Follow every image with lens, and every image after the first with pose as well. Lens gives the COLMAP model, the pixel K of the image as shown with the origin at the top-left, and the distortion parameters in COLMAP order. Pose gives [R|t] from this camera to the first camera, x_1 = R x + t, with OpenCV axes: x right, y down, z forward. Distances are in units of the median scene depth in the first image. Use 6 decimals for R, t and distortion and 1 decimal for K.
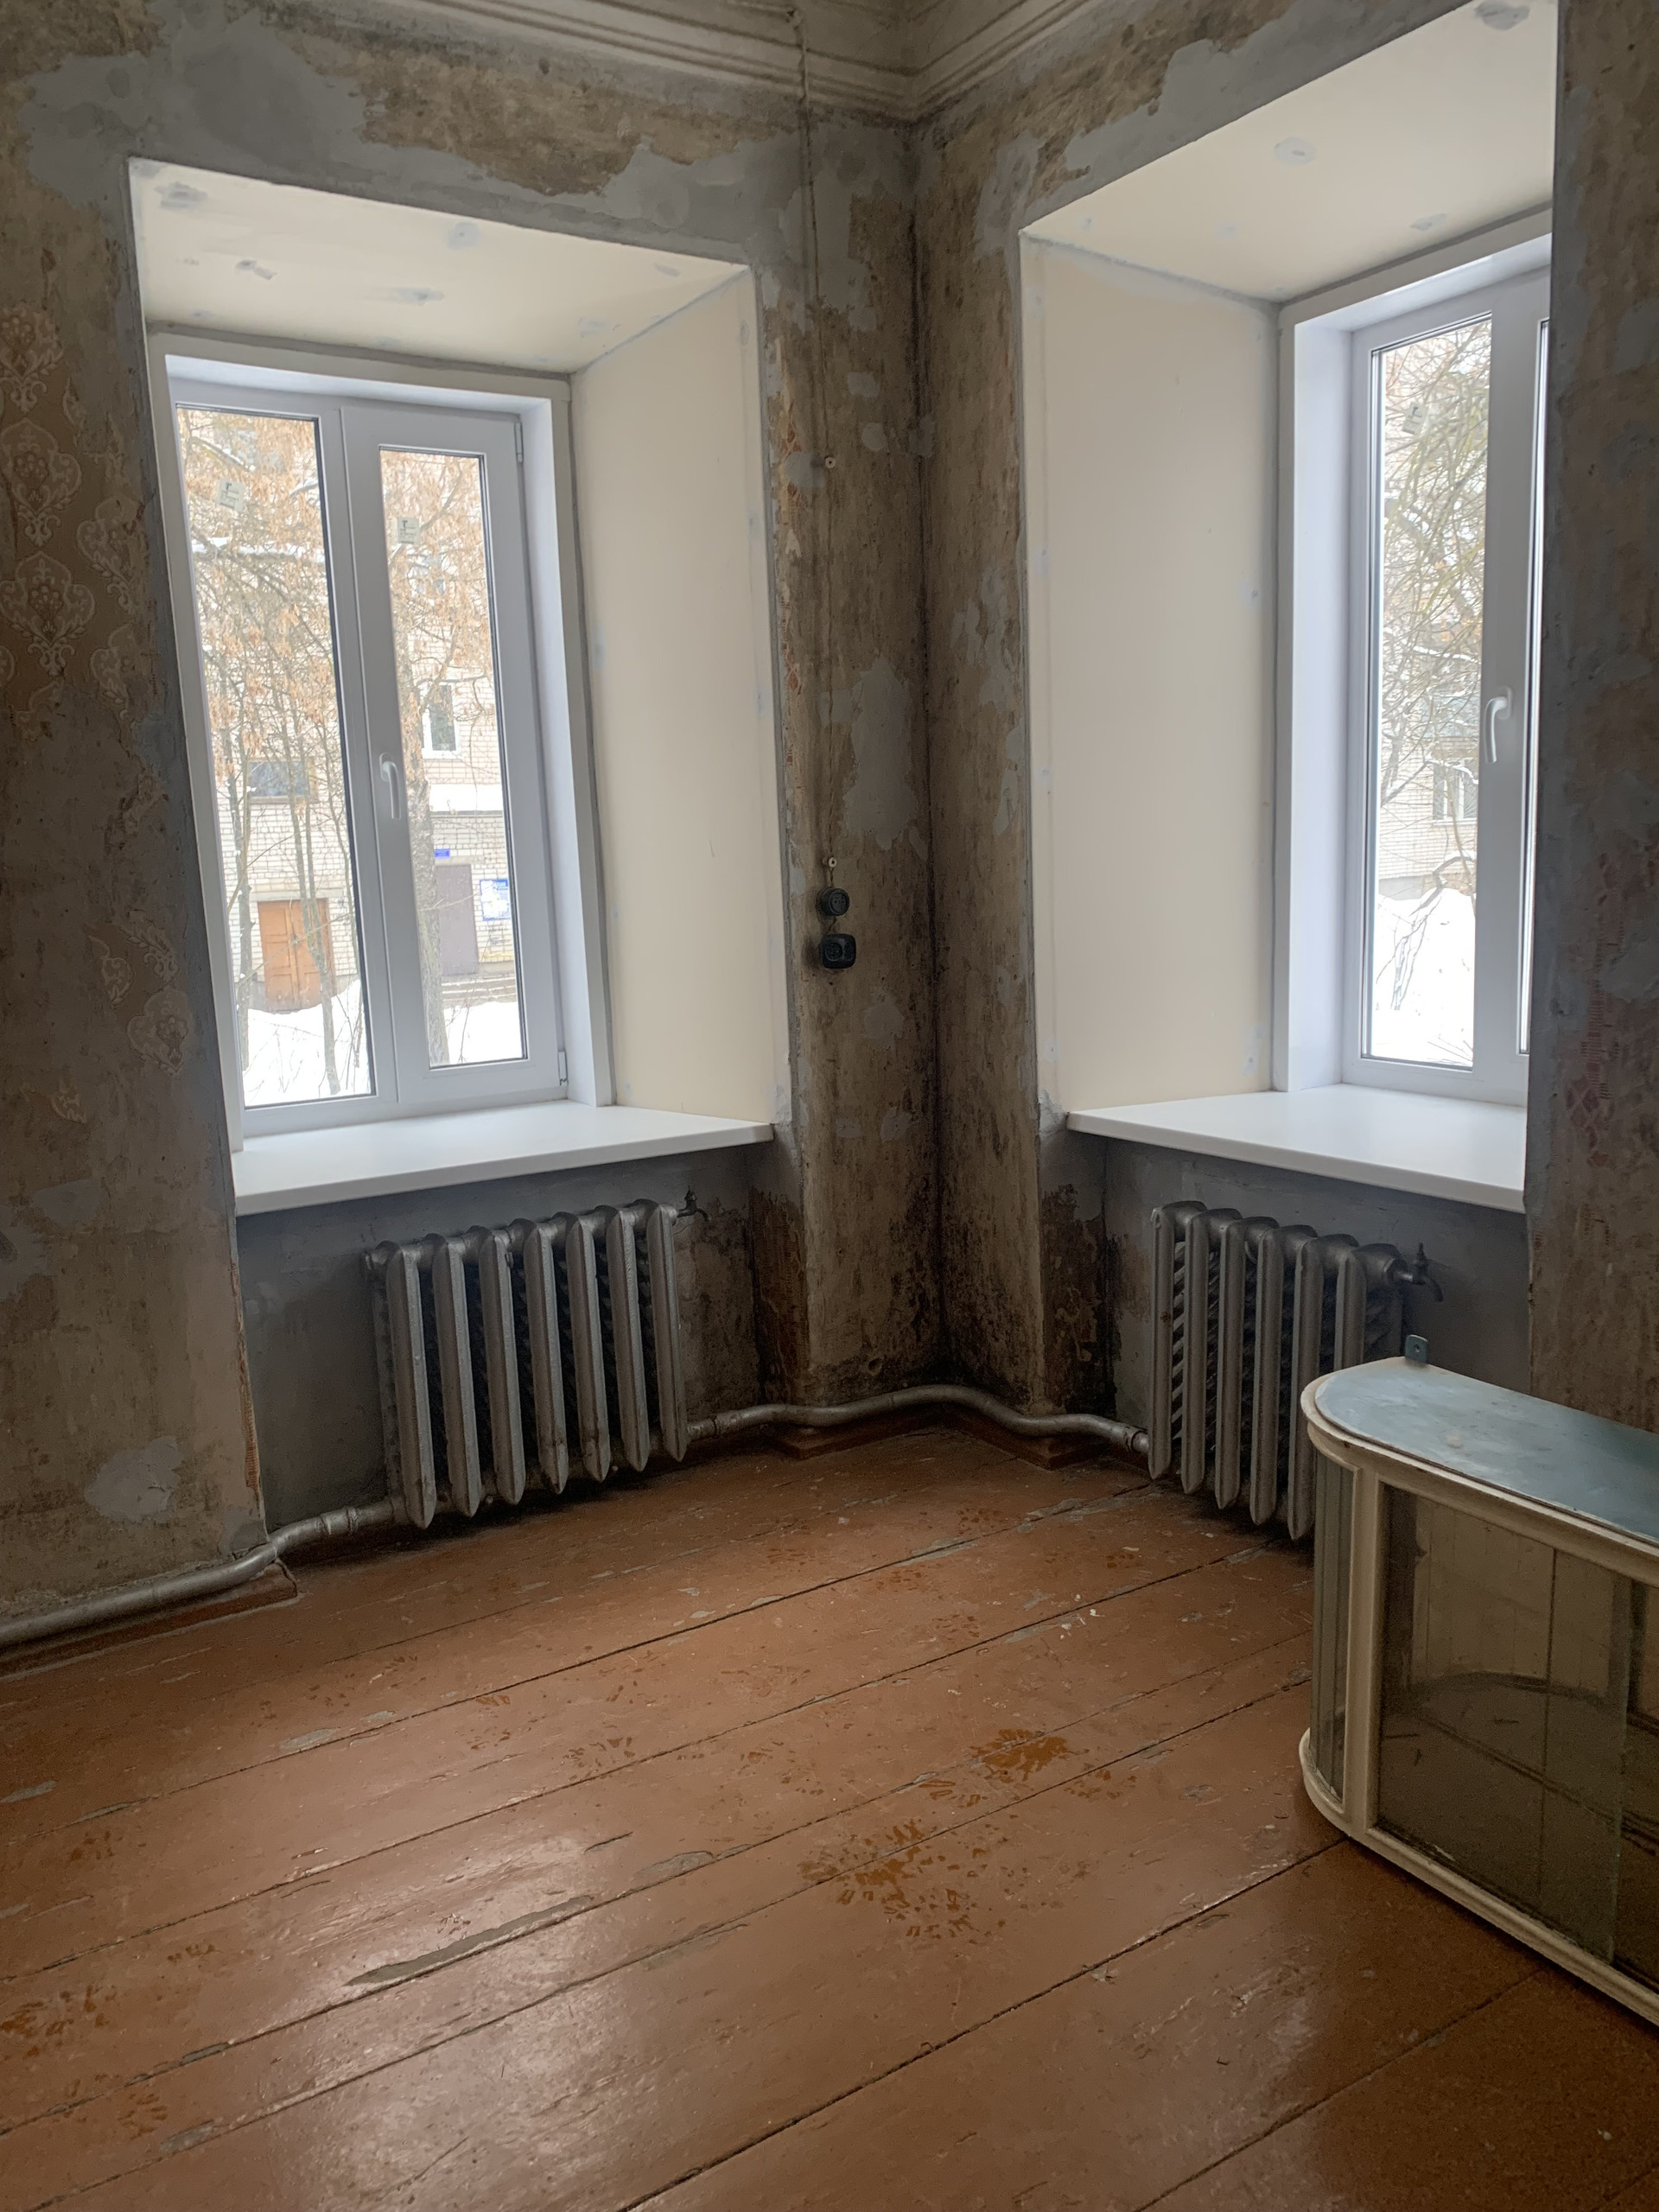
lens RADIAL K [[1666.9, 0, 829.5], [0, 1666.9, 1106.0], [0, 0, 1]] dist [0.064321, -0.070470]
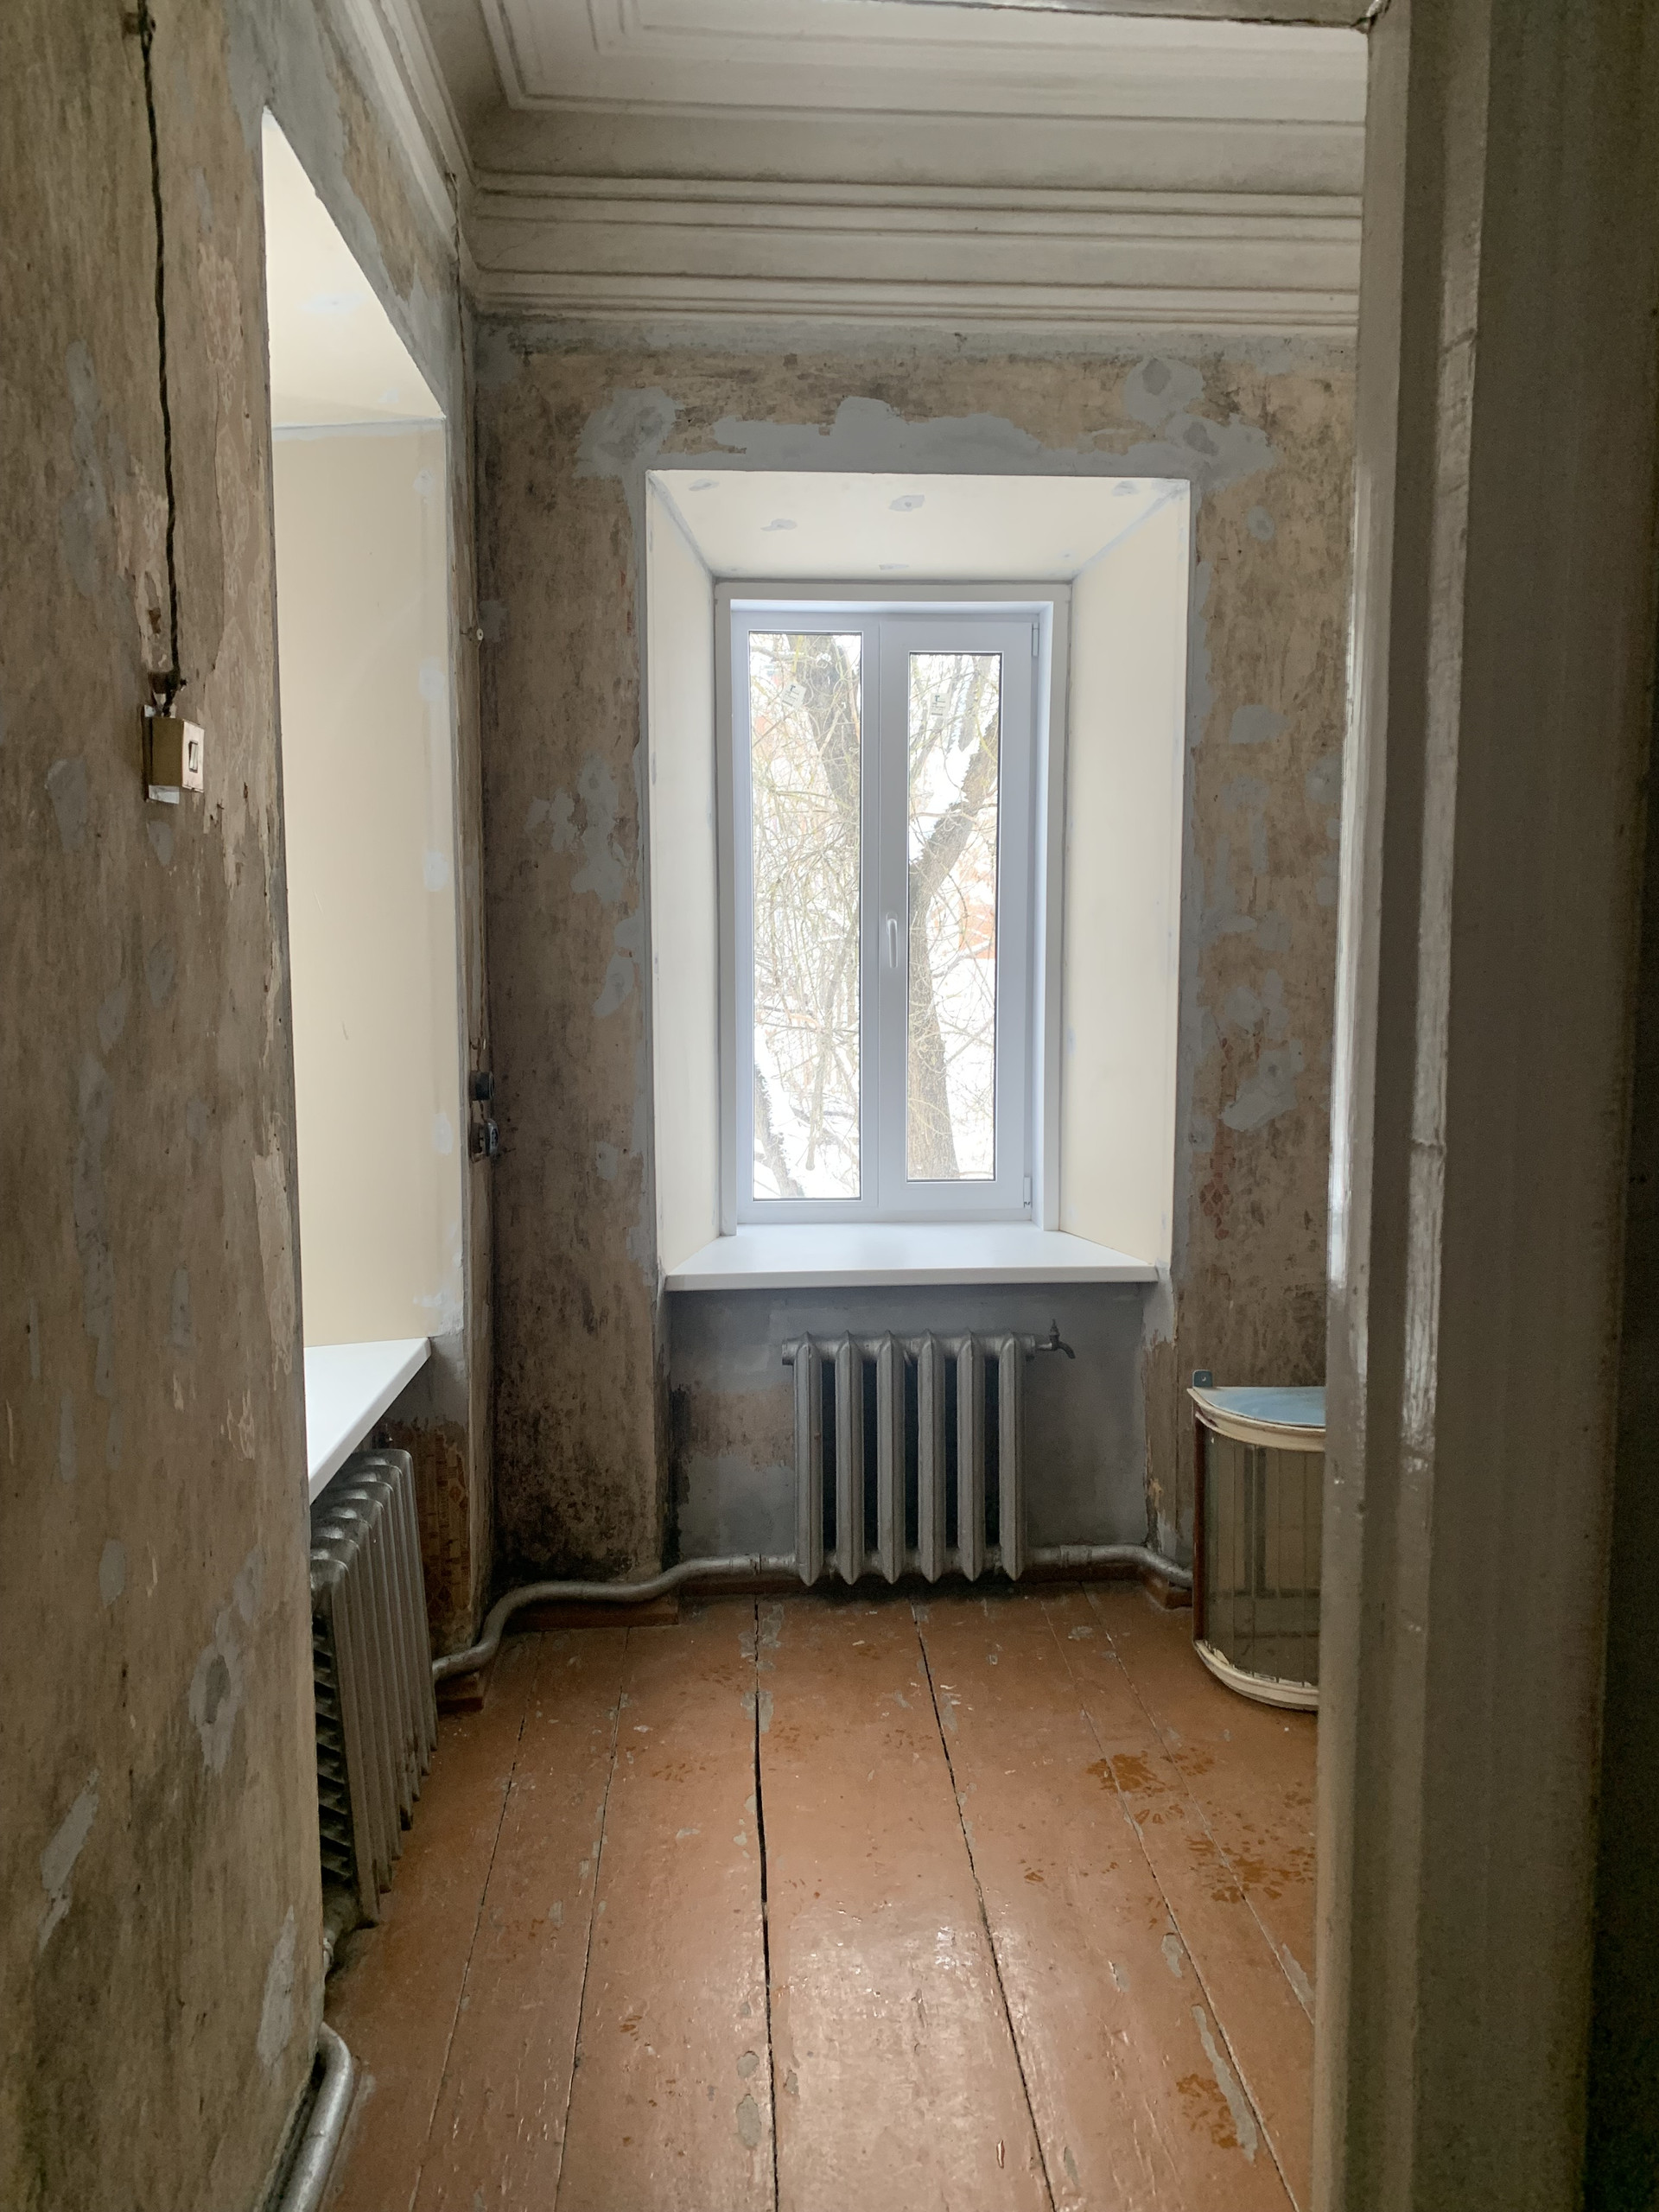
lens RADIAL K [[1731.4, 0, 829.5], [0, 1731.4, 1106.0], [0, 0, 1]] dist [0.202038, -0.551273]
pose [[0.482722, -0.047498, 0.874485, -0.792249], [0.126150, 0.991886, -0.015761, -0.074794], [-0.866640, 0.117924, 0.484797, 0.371886]]
